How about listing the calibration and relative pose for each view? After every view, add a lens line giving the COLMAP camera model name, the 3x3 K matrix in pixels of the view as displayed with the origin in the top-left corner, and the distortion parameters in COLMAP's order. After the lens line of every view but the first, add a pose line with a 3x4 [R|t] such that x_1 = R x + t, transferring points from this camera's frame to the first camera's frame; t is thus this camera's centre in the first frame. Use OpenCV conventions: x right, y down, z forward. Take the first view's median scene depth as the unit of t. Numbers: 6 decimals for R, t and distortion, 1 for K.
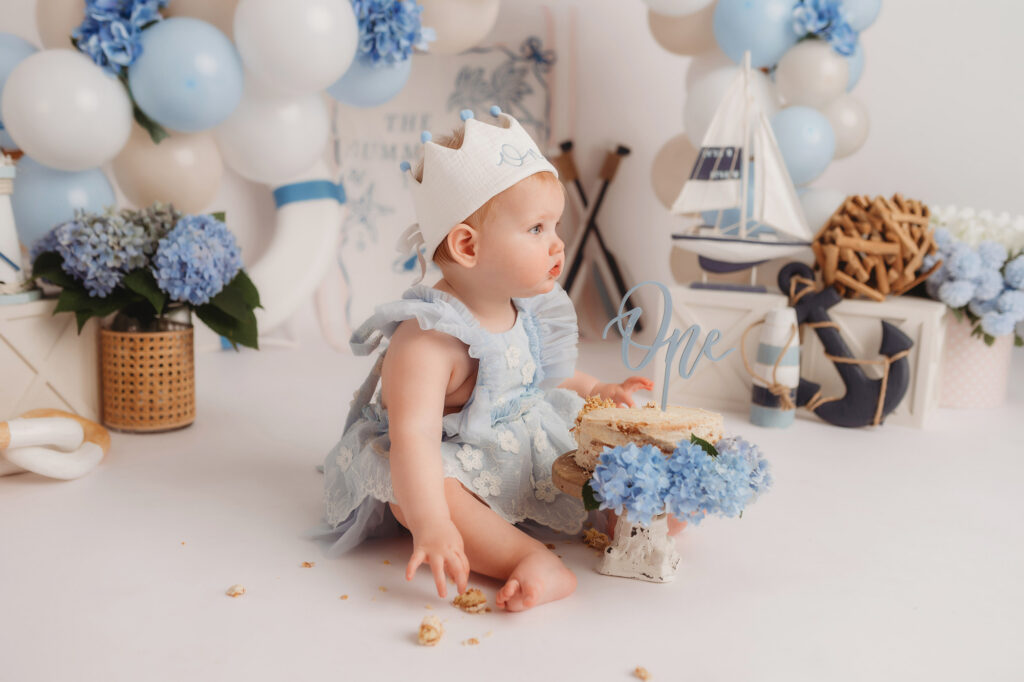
lens RADIAL K [[993.5, 0, 515.0], [0, 993.5, 343.3], [0, 0, 1]] dist [-0.024616, 0.022991]
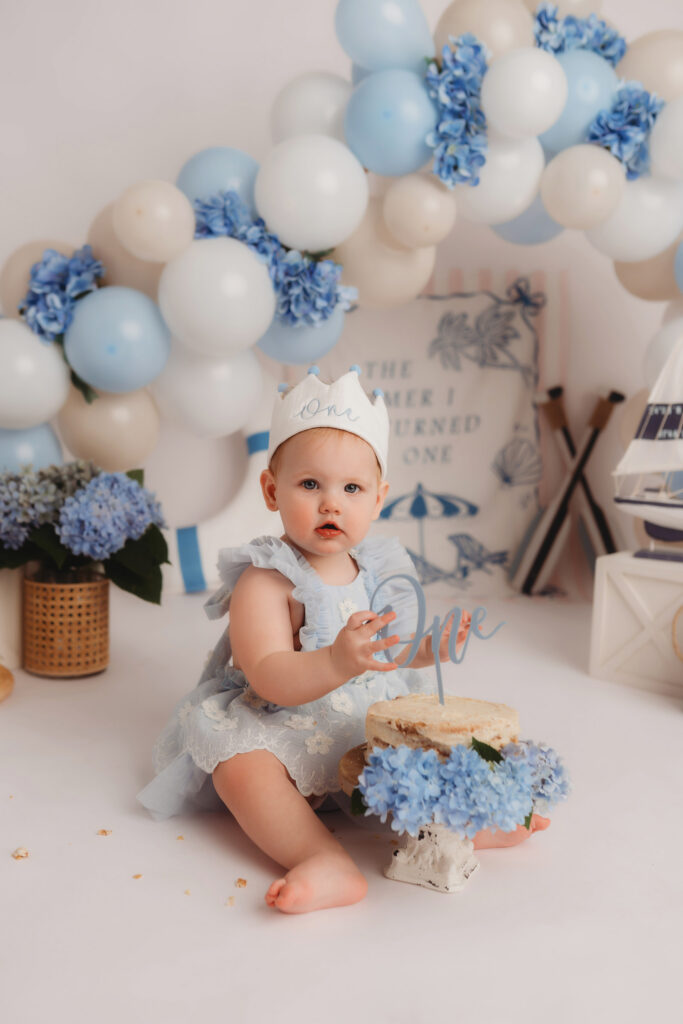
lens RADIAL K [[1029.8, 0, 341.5], [0, 1029.8, 512.0], [0, 0, 1]] dist [-0.025349, 0.011553]
pose [[0.962614, 0.029603, -0.269255, 0.204670], [-0.045008, 0.997673, -0.051220, -0.042798], [0.267112, 0.061424, 0.961706, 0.019674]]
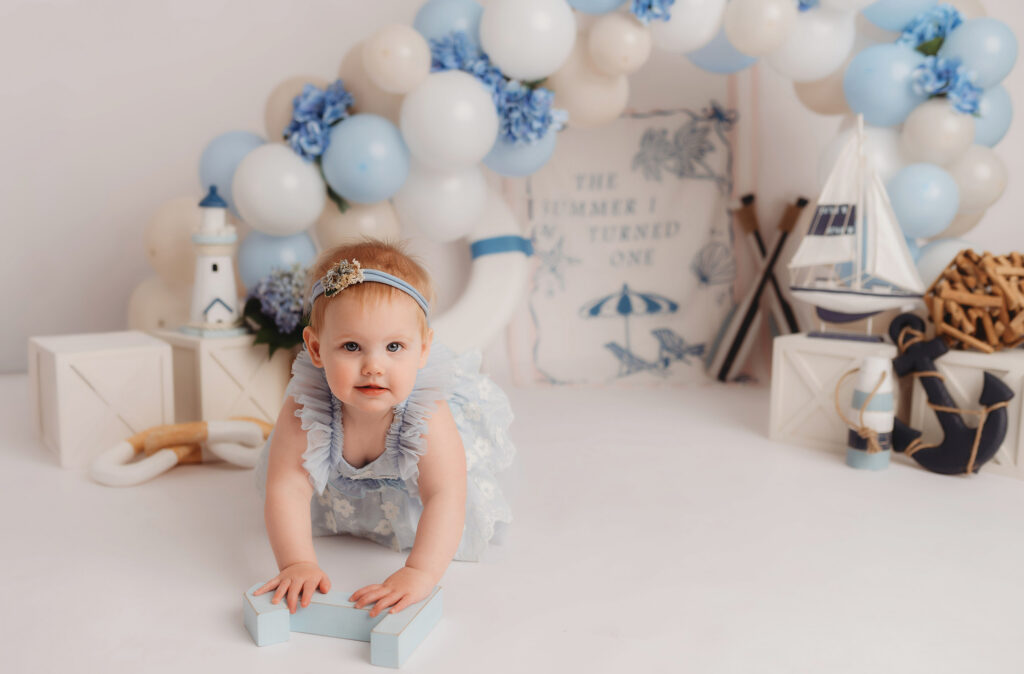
lens RADIAL K [[1047.1, 0, 495.1], [0, 1047.1, 361.0], [0, 0, 1]] dist [-0.015511, 0.030170]
pose [[0.946274, 0.027703, -0.322178, 0.266070], [-0.036949, 0.999061, -0.022615, 0.010116], [0.321249, 0.033304, 0.946409, -0.203208]]
